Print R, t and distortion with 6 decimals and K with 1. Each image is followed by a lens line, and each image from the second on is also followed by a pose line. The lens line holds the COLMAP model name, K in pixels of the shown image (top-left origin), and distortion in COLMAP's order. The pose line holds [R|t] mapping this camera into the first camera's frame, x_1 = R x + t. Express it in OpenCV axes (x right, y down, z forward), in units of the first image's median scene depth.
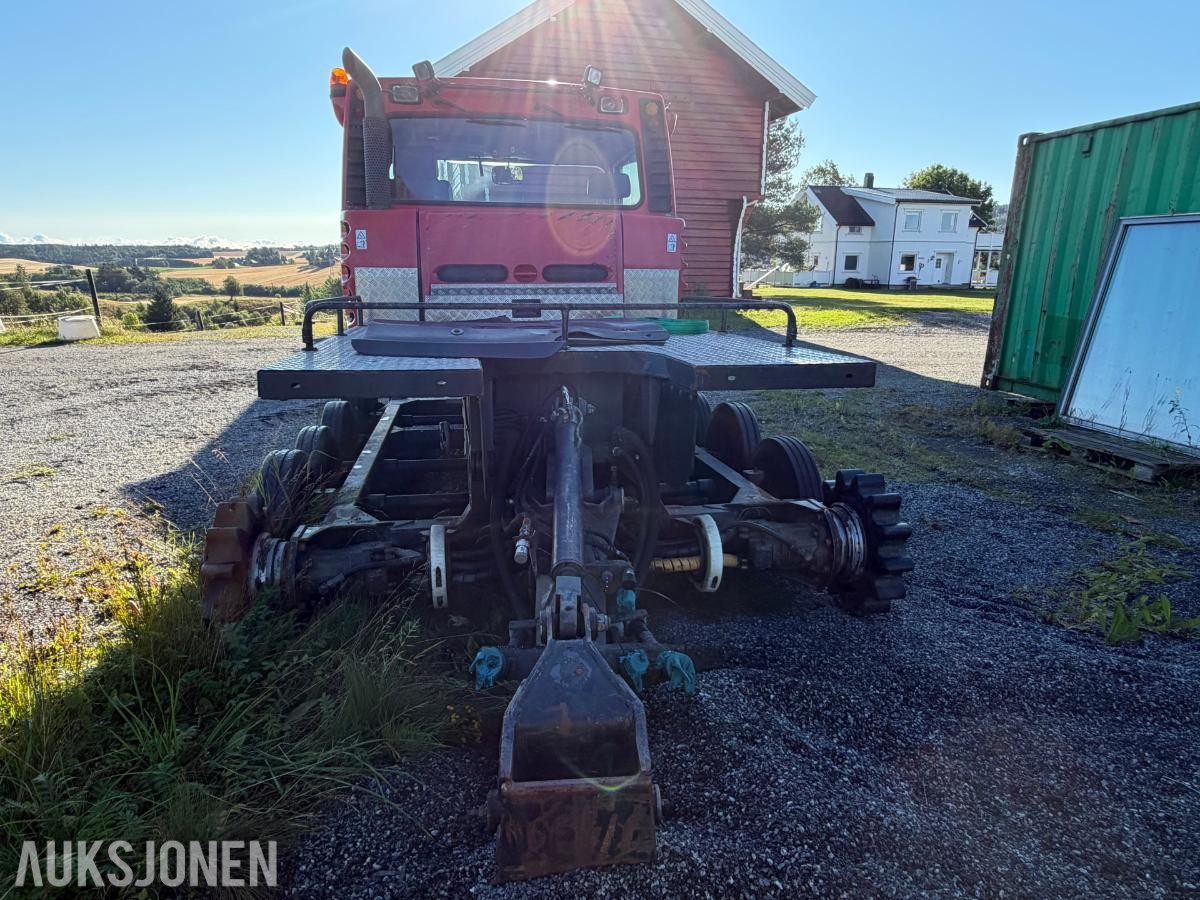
lens RADIAL K [[725.0, 0, 597.8], [0, 725.0, 455.1], [0, 0, 1]] dist [0.002464, 0.001685]
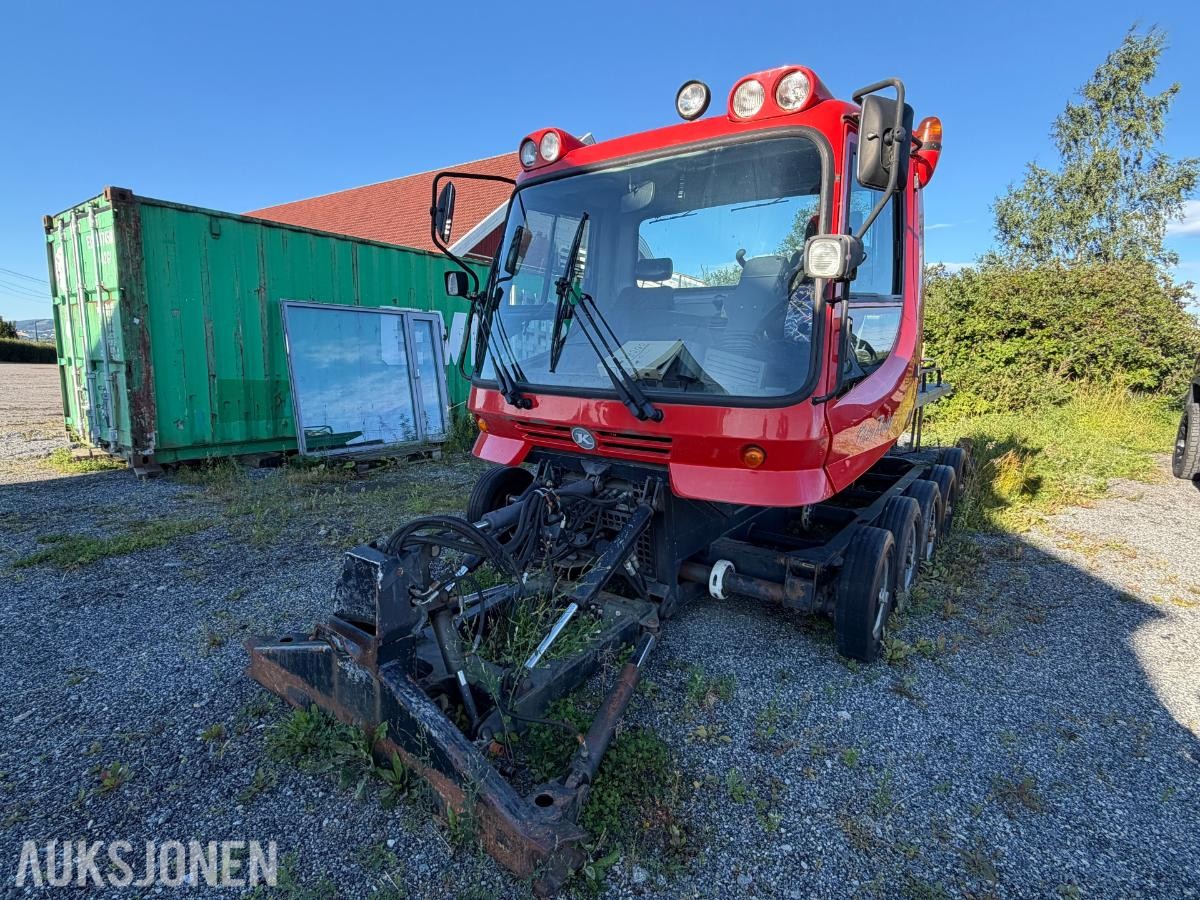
lens RADIAL K [[590.3, 0, 590.6], [0, 590.3, 448.4], [0, 0, 1]] dist [0.001393, 0.001345]
pose [[-0.676284, -0.141868, 0.722851, -0.429129], [0.160862, 0.929155, 0.332857, -0.321022], [-0.718862, 0.341385, -0.605552, 1.253581]]
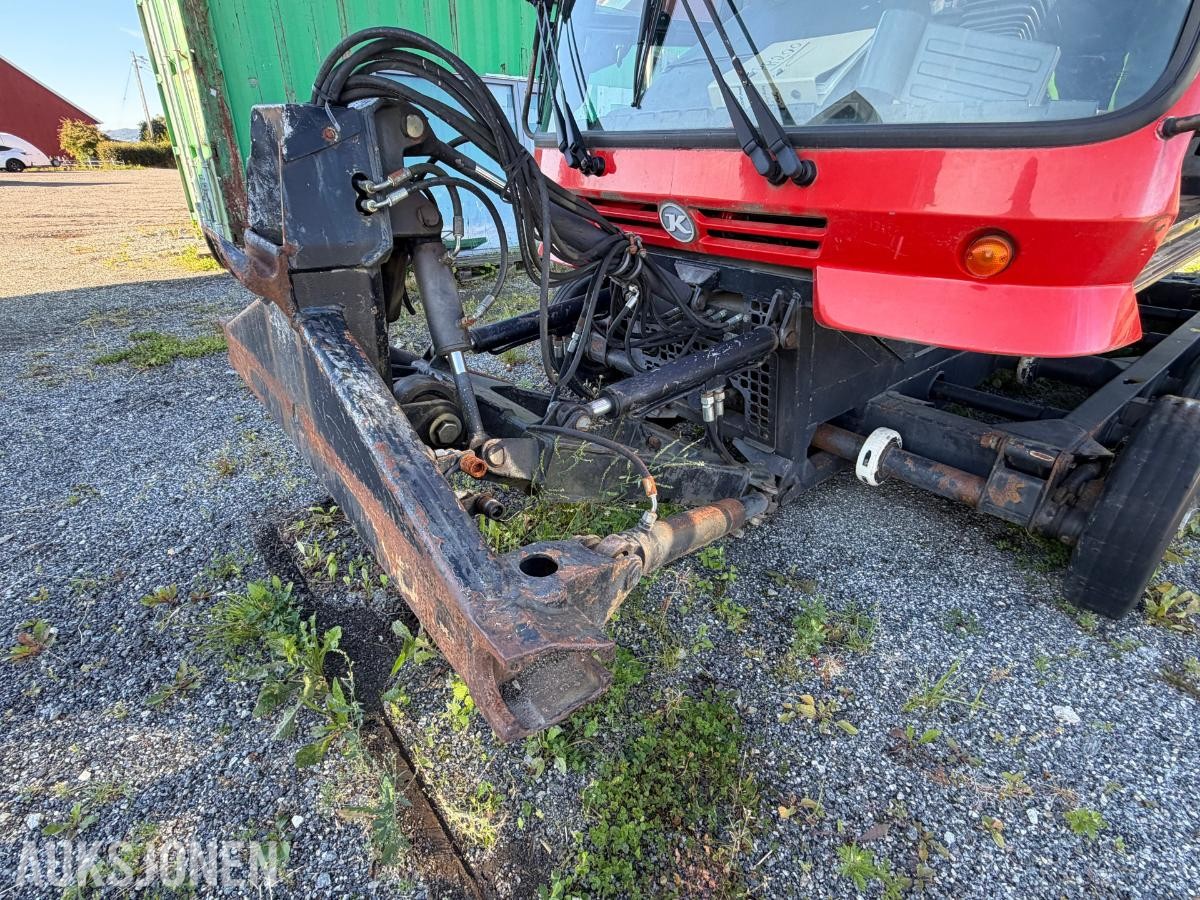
lens RADIAL K [[590.3, 0, 594.2], [0, 590.3, 443.0], [0, 0, 1]] dist [0.001393, 0.001345]
pose [[-0.483412, -0.399277, 0.779032, -0.347080], [0.207732, 0.812180, 0.545170, -0.260868], [-0.850388, 0.425372, -0.309675, 1.156182]]
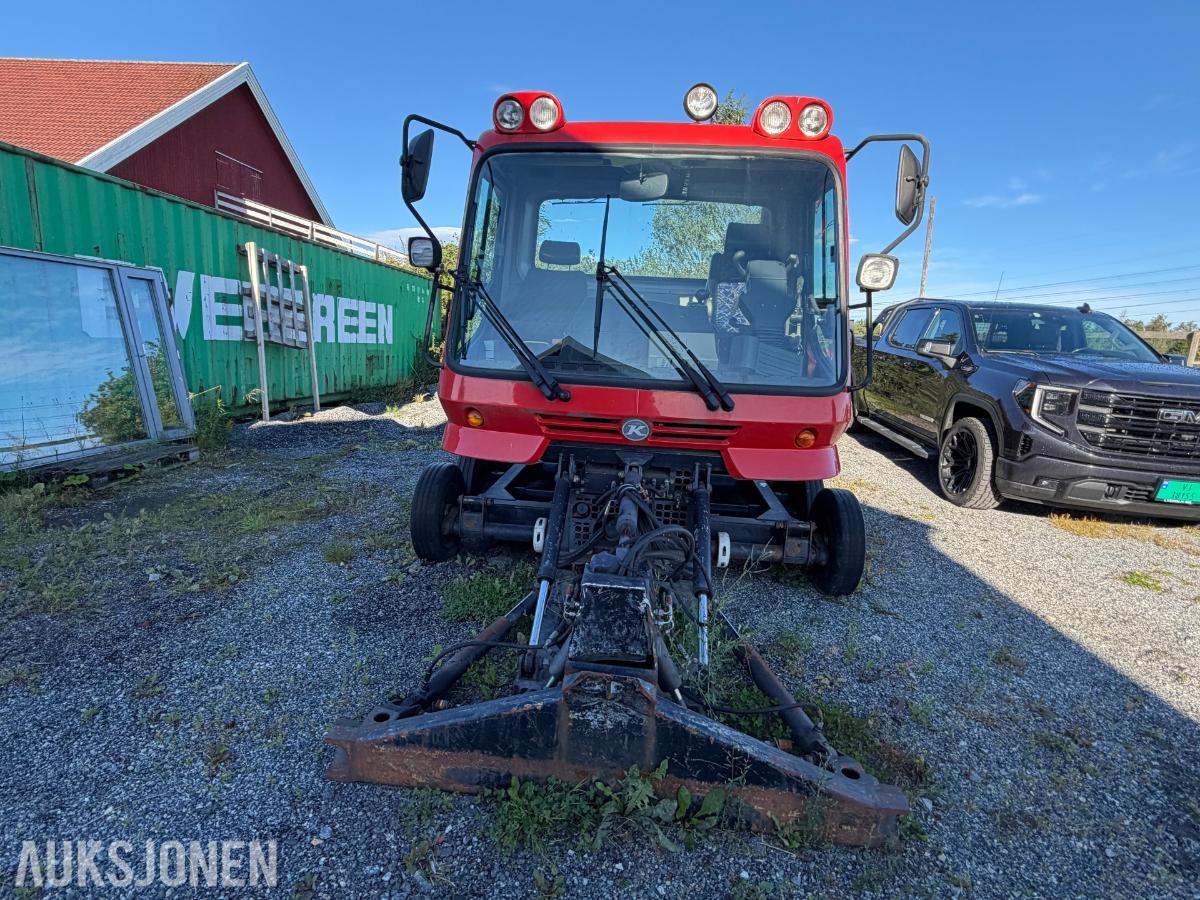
lens RADIAL K [[590.3, 0, 580.7], [0, 590.3, 443.1], [0, 0, 1]] dist [0.001393, 0.001345]
pose [[-0.955848, -0.106225, 0.273990, -0.203268], [0.016953, 0.910895, 0.412291, -0.351038], [-0.293371, 0.398732, -0.868876, 1.372856]]
